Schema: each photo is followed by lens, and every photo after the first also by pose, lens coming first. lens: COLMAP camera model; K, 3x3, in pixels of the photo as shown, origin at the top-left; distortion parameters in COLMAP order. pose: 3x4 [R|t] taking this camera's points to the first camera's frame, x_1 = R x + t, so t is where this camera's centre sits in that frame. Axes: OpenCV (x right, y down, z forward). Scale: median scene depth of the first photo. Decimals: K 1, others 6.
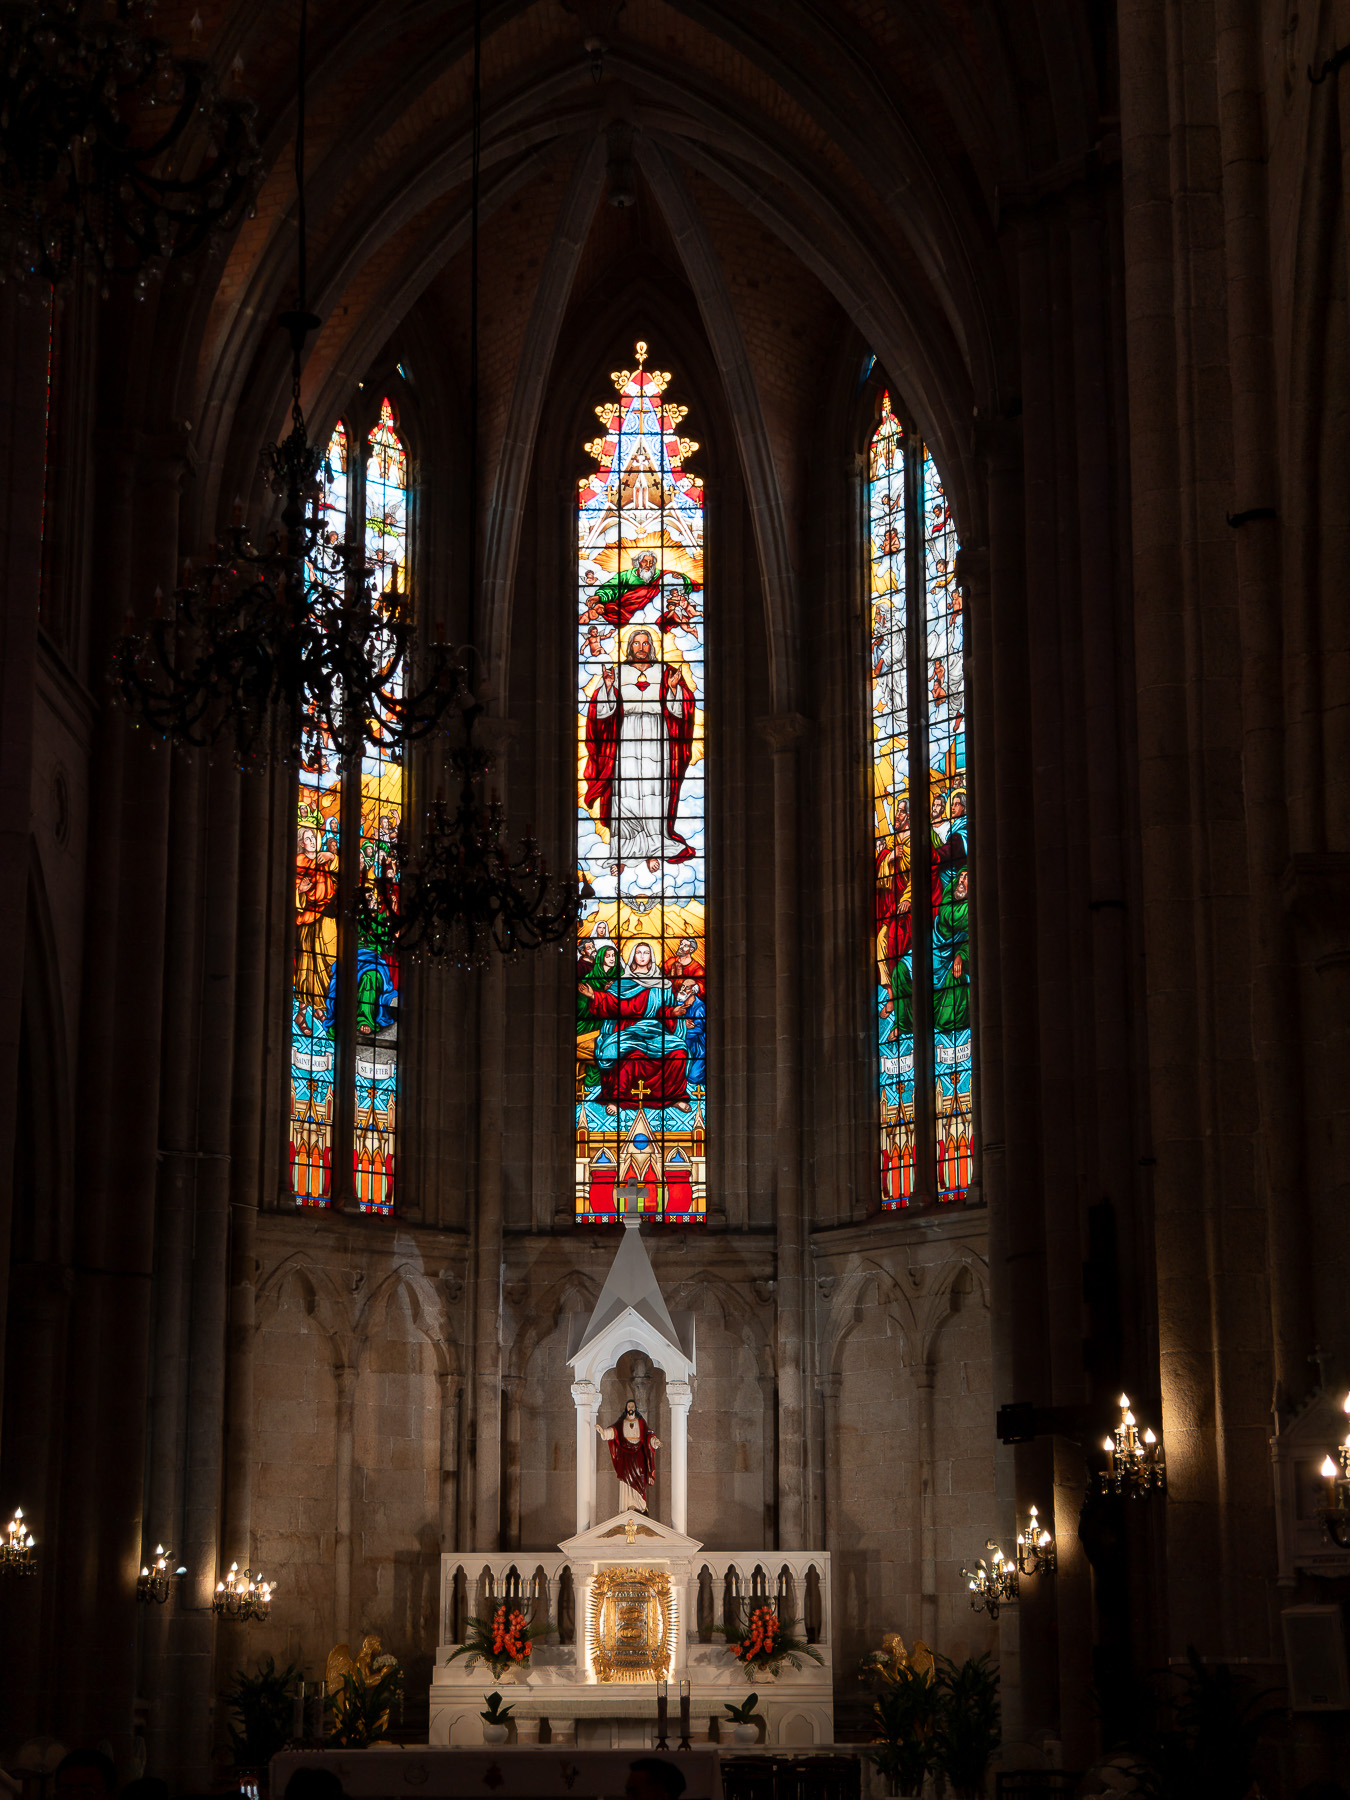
lens RADIAL K [[3352.6, 0, 675.0], [0, 3352.6, 900.0], [0, 0, 1]] dist [0.132983, -0.112602]
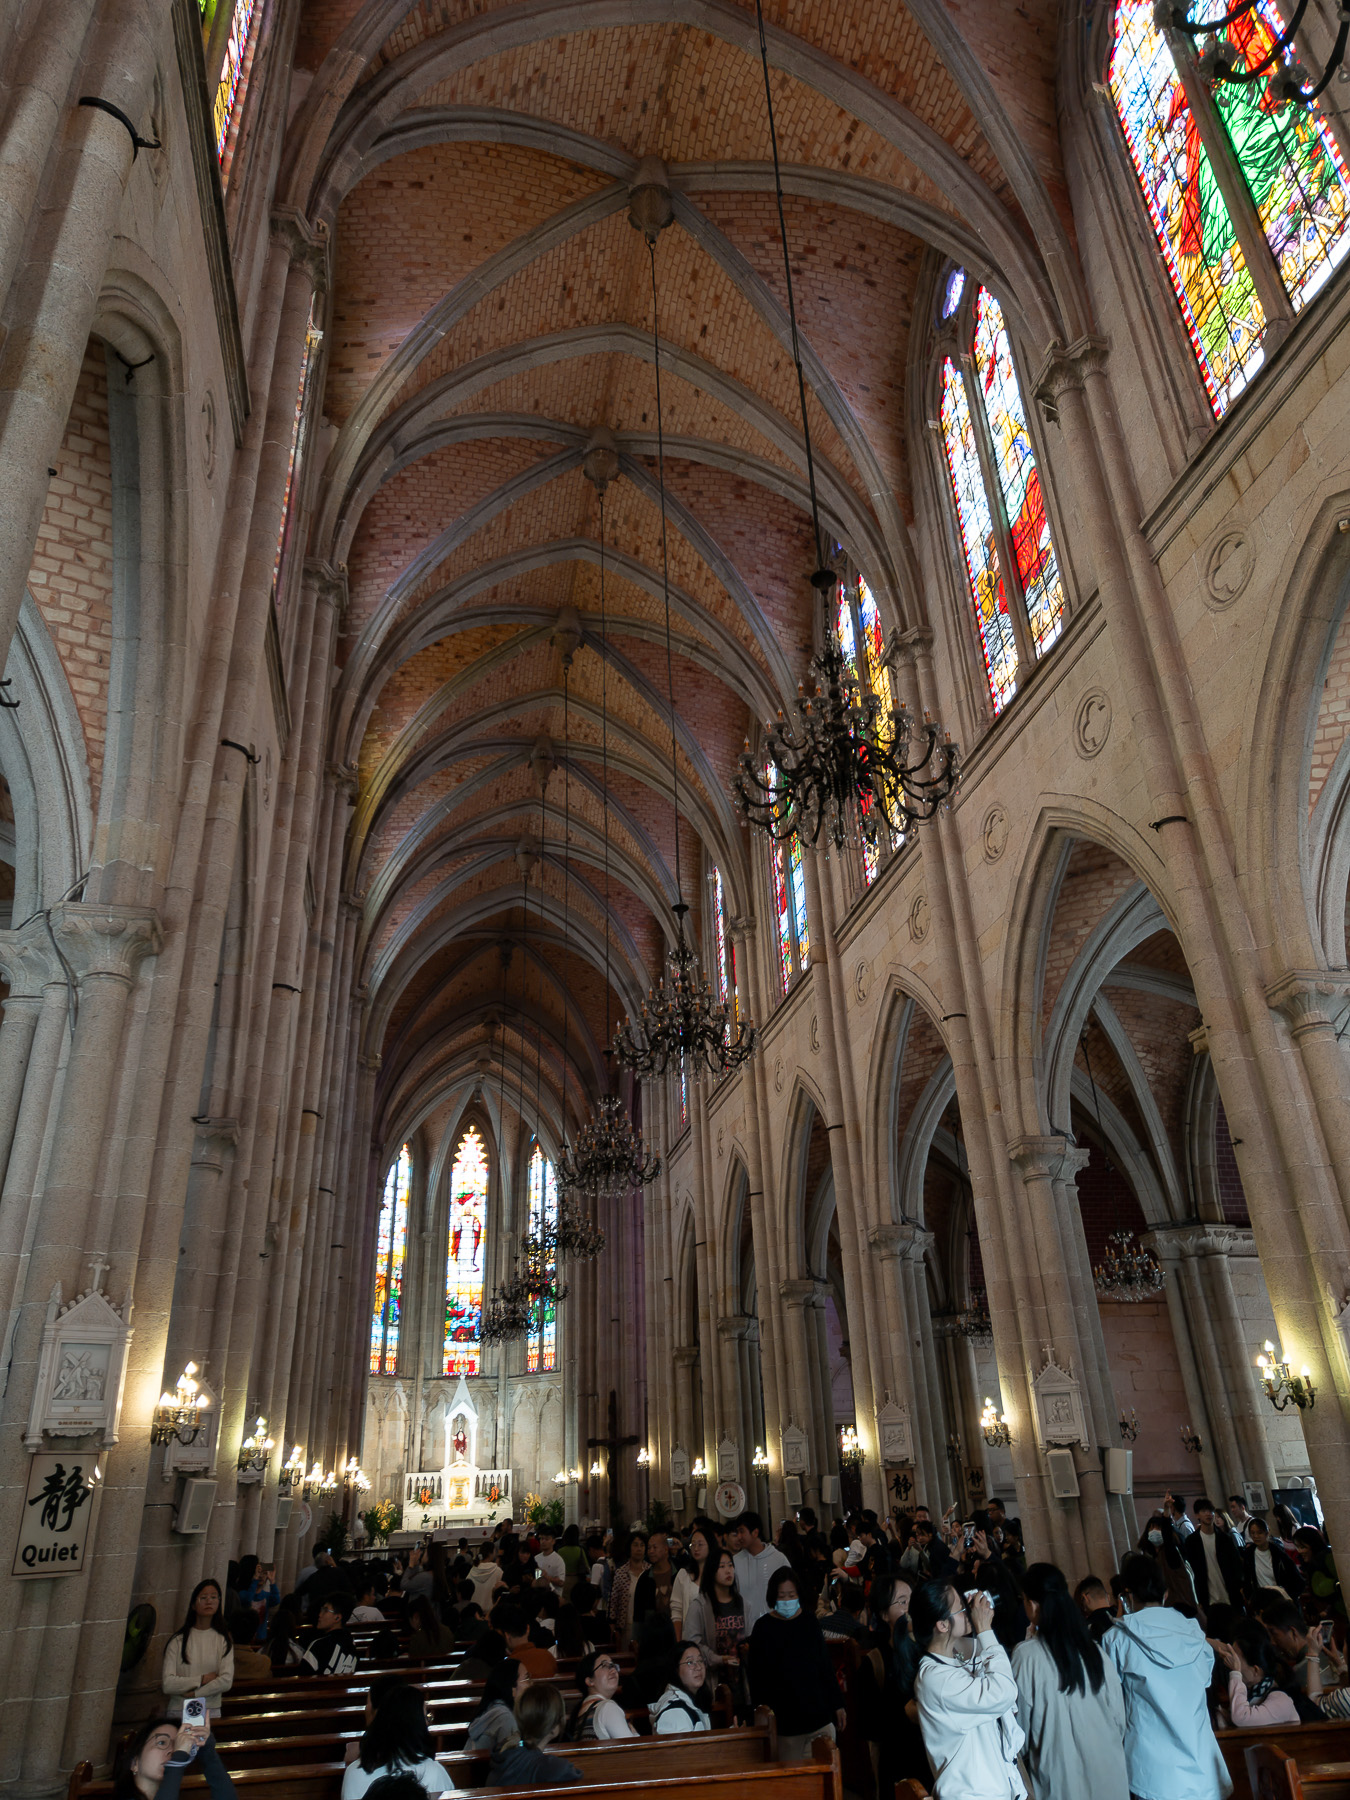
lens RADIAL K [[1221.2, 0, 686.6], [0, 1221.2, 901.1], [0, 0, 1]] dist [-0.006165, -0.006893]
pose [[0.964937, 0.083419, 0.248875, -0.151231], [-0.024522, 0.972658, -0.230945, -0.109490], [-0.261335, 0.216744, 0.940599, -0.446201]]
